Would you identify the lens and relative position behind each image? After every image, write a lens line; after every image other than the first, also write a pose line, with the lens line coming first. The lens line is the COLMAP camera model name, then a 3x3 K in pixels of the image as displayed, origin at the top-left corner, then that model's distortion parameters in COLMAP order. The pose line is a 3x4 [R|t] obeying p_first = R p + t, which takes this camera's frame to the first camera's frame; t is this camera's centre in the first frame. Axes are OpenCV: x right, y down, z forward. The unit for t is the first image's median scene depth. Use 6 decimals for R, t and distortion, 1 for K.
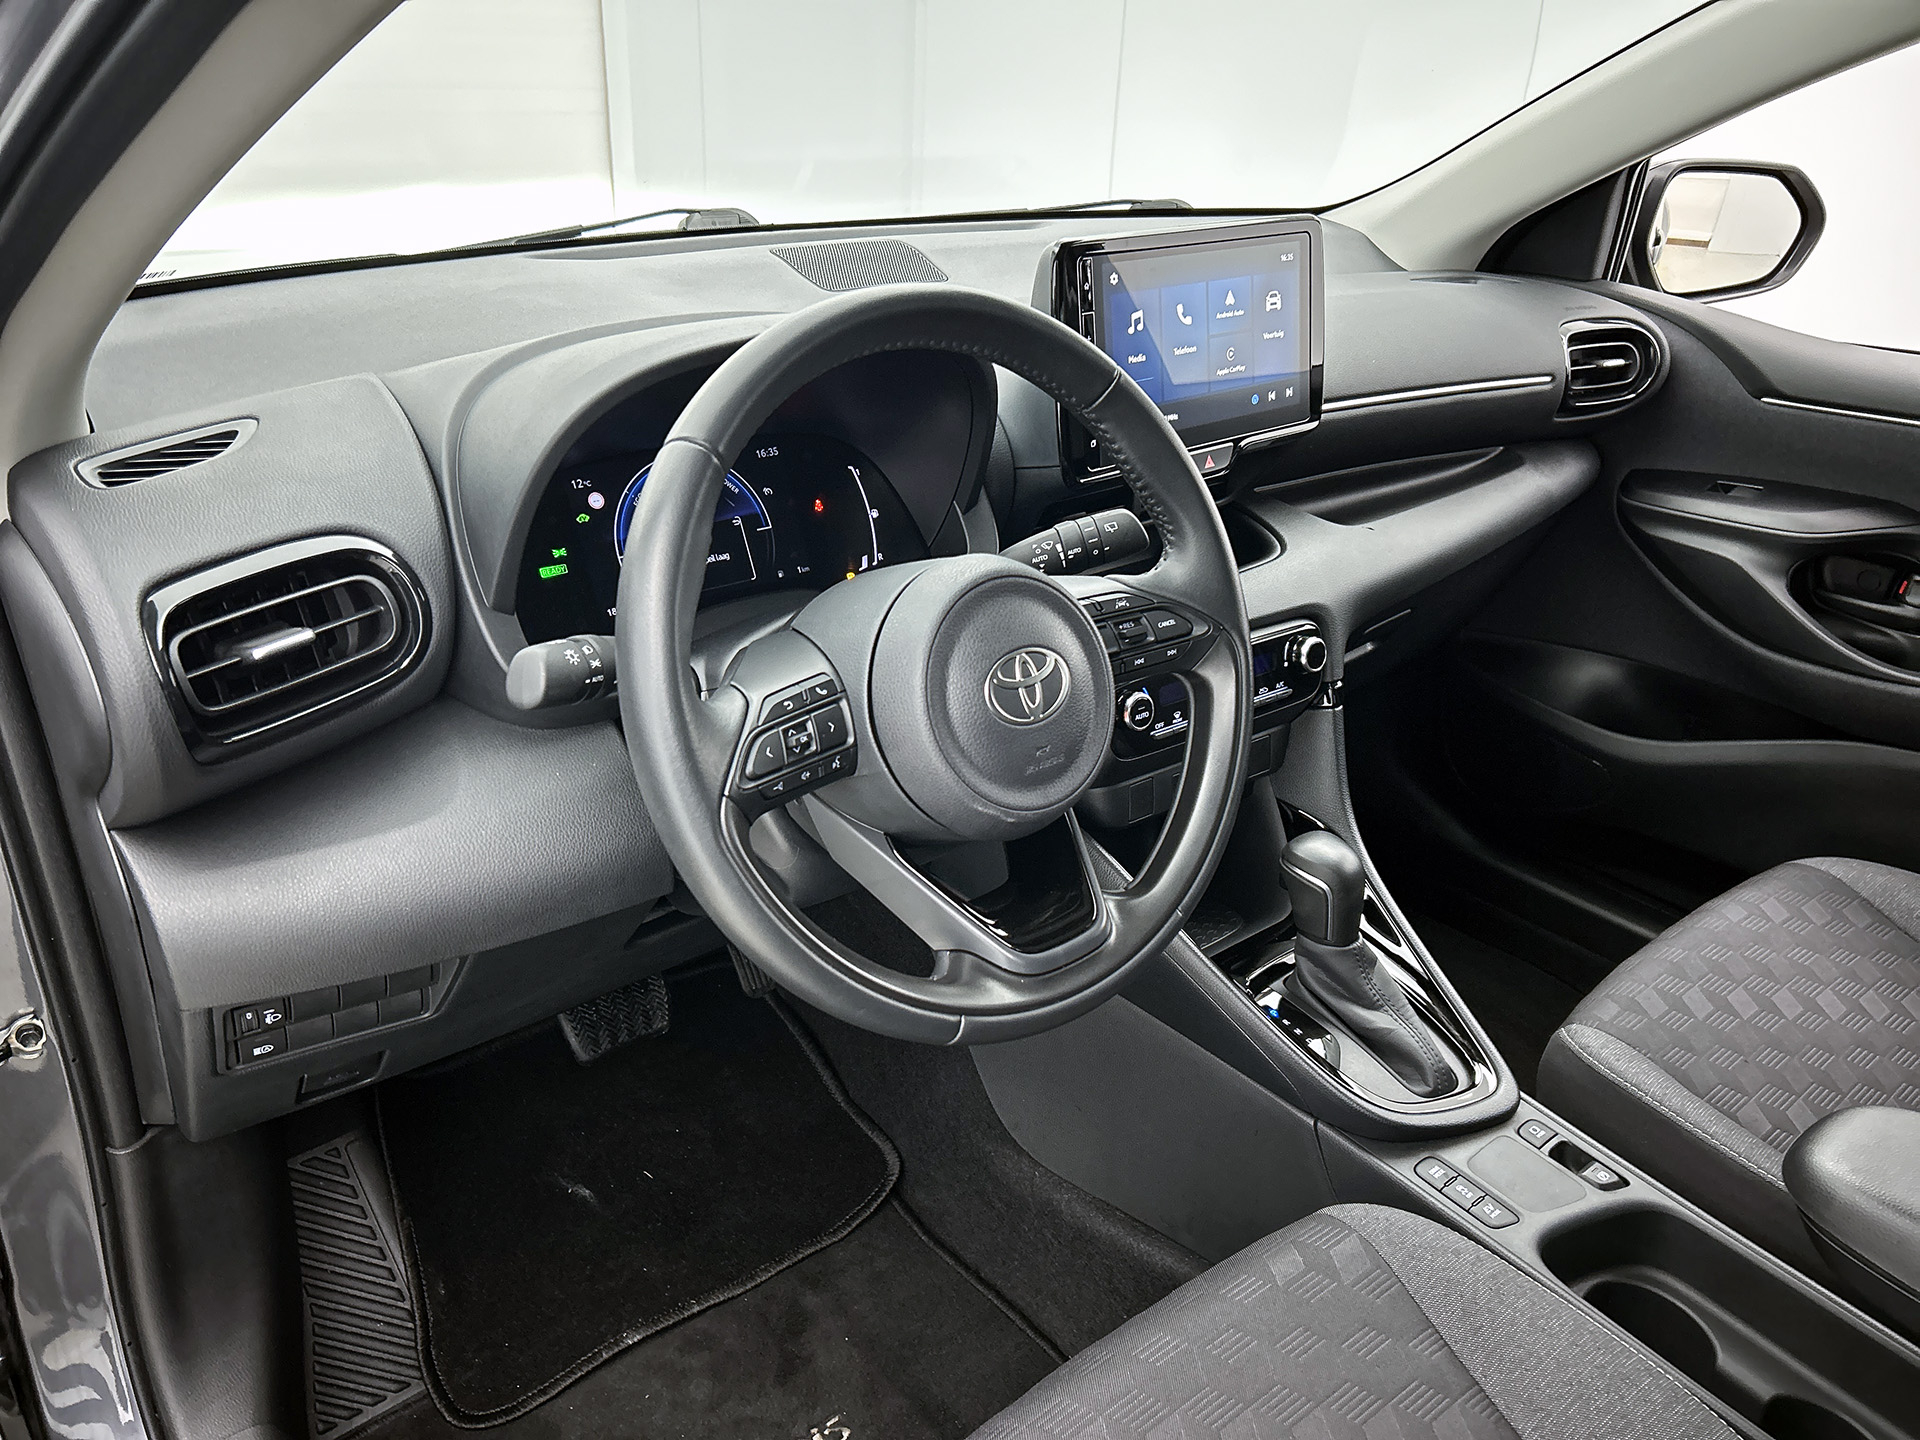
lens RADIAL K [[1470.3, 0, 995.0], [0, 1470.3, 747.5], [0, 0, 1]] dist [0.061078, -0.065836]
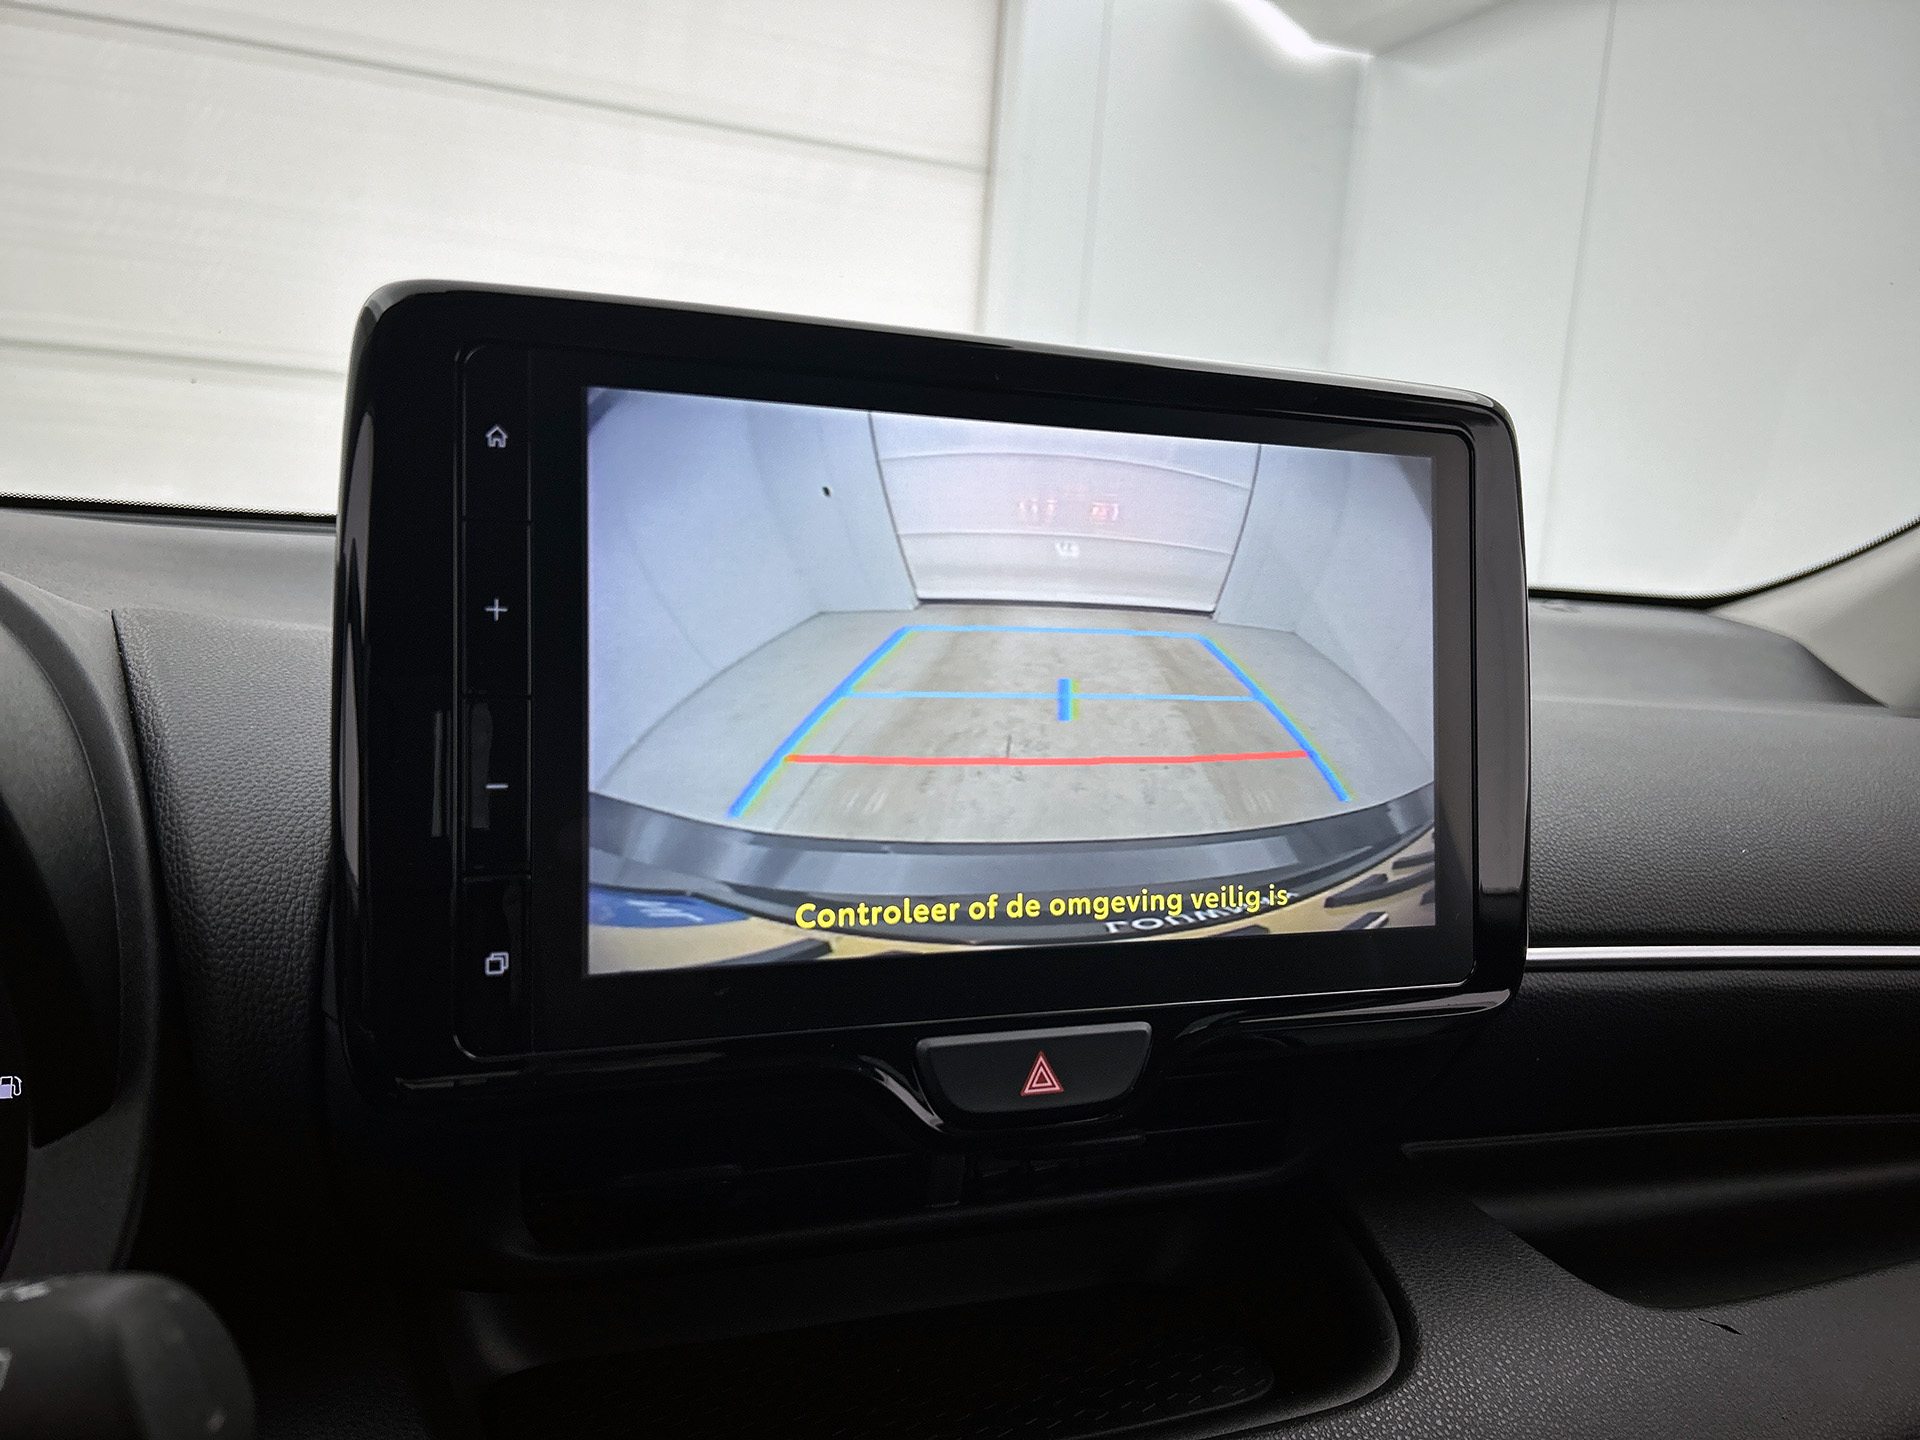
lens RADIAL K [[1470.3, 0, 954.7], [0, 1470.3, 722.8], [0, 0, 1]] dist [0.061078, -0.065836]
pose [[0.939862, 0.070686, -0.334160, 0.217636], [-0.178940, 0.935242, -0.305455, -0.160610], [0.290929, 0.346881, 0.891647, 0.680341]]
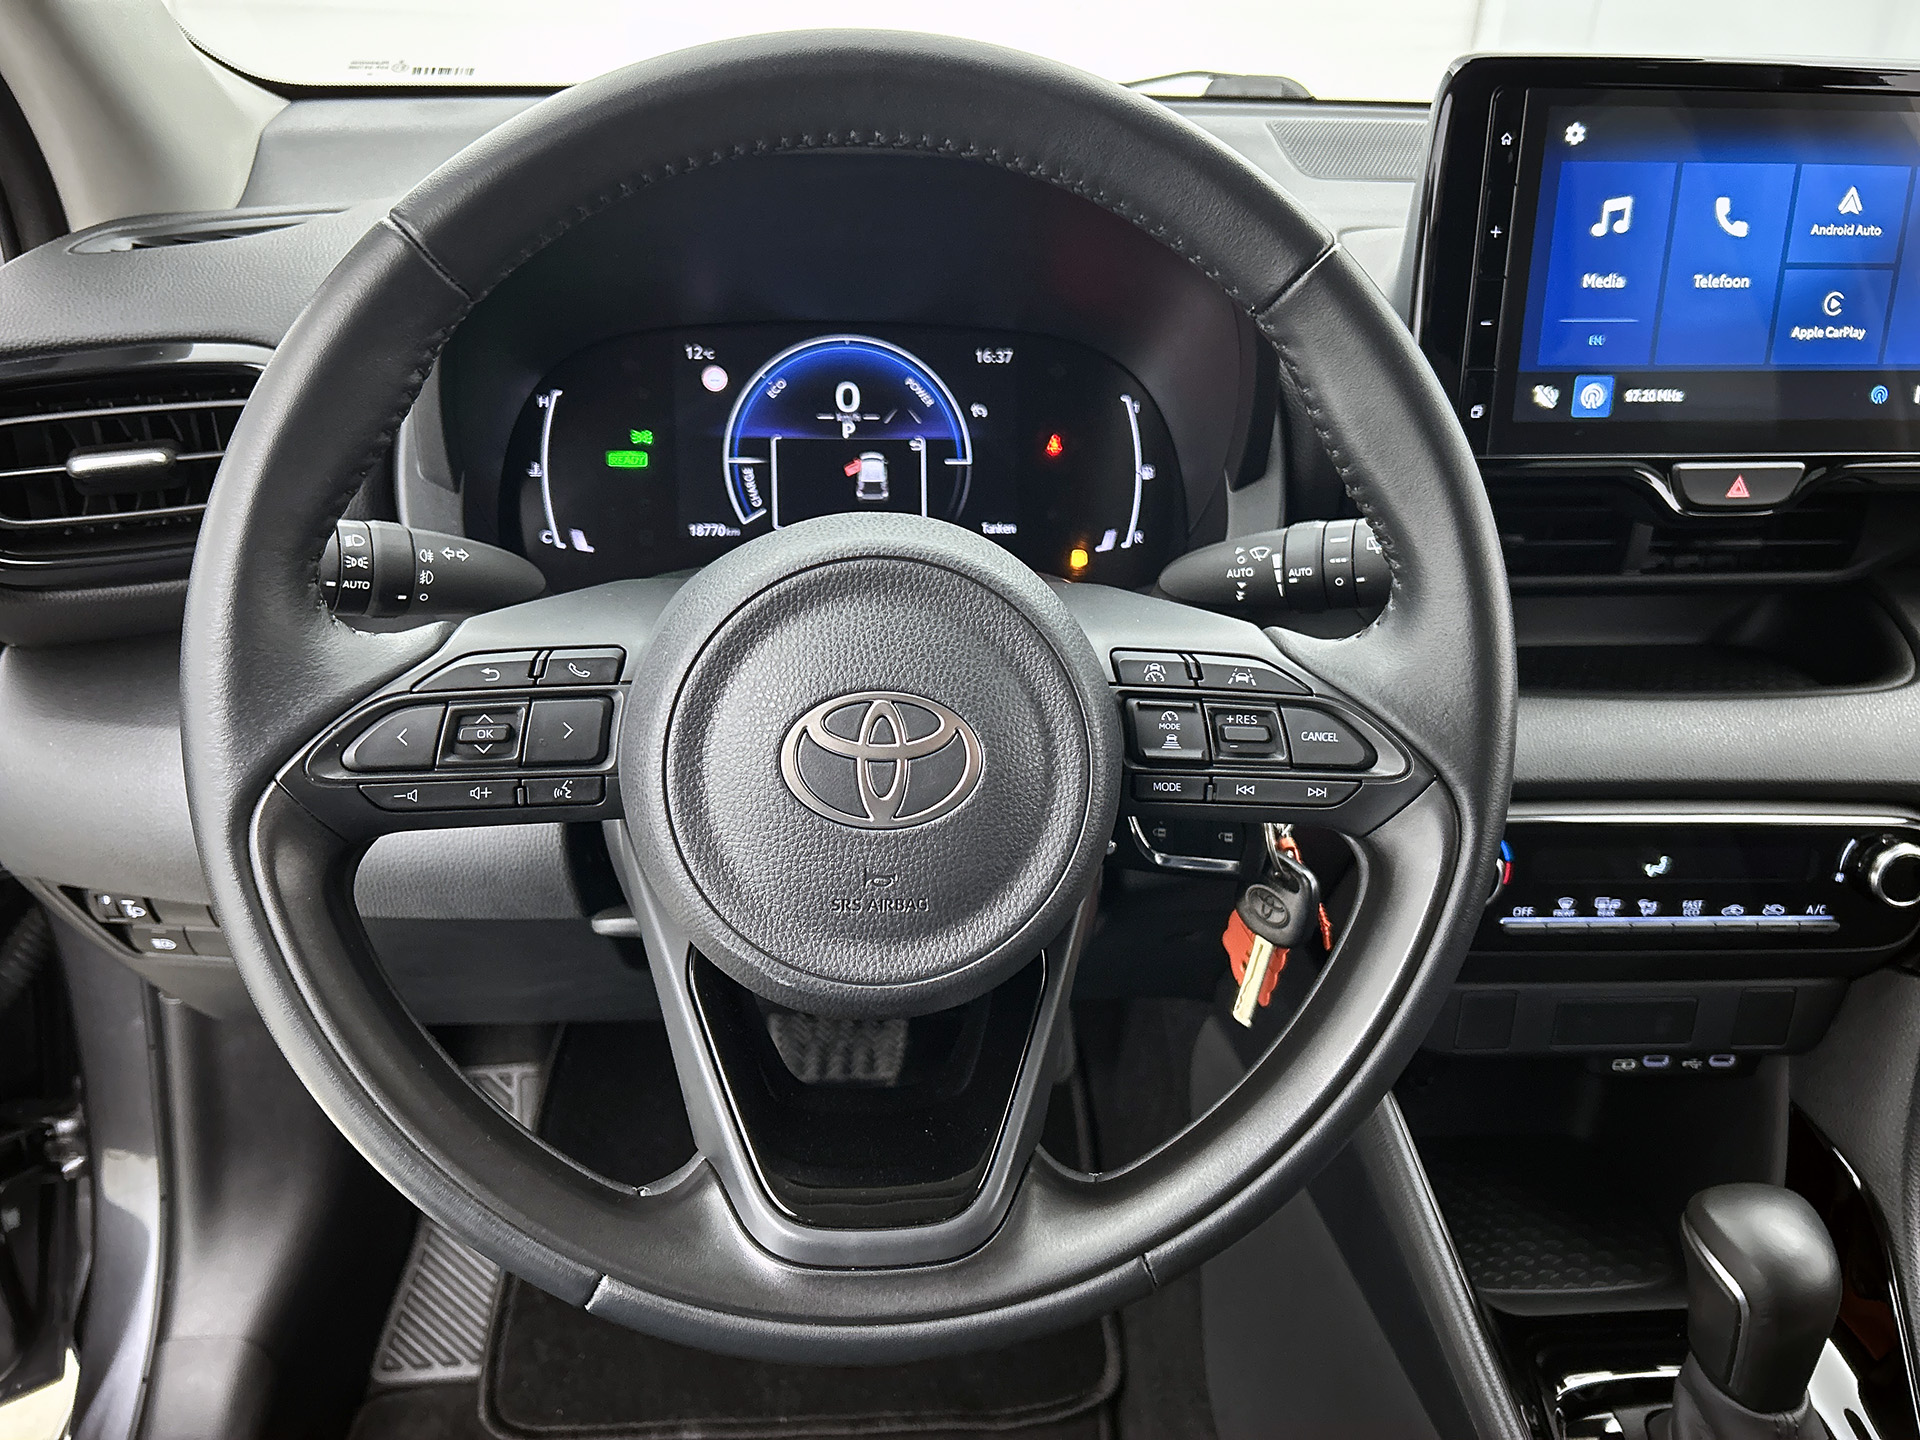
lens RADIAL K [[1530.4, 0, 959.8], [0, 1530.4, 720.3], [0, 0, 1]] dist [0.049399, -0.069716]
pose [[0.818648, 0.248604, -0.517699, 0.221818], [-0.257640, 0.964628, 0.055812, -0.062830], [0.513262, 0.087689, 0.853741, 0.345558]]
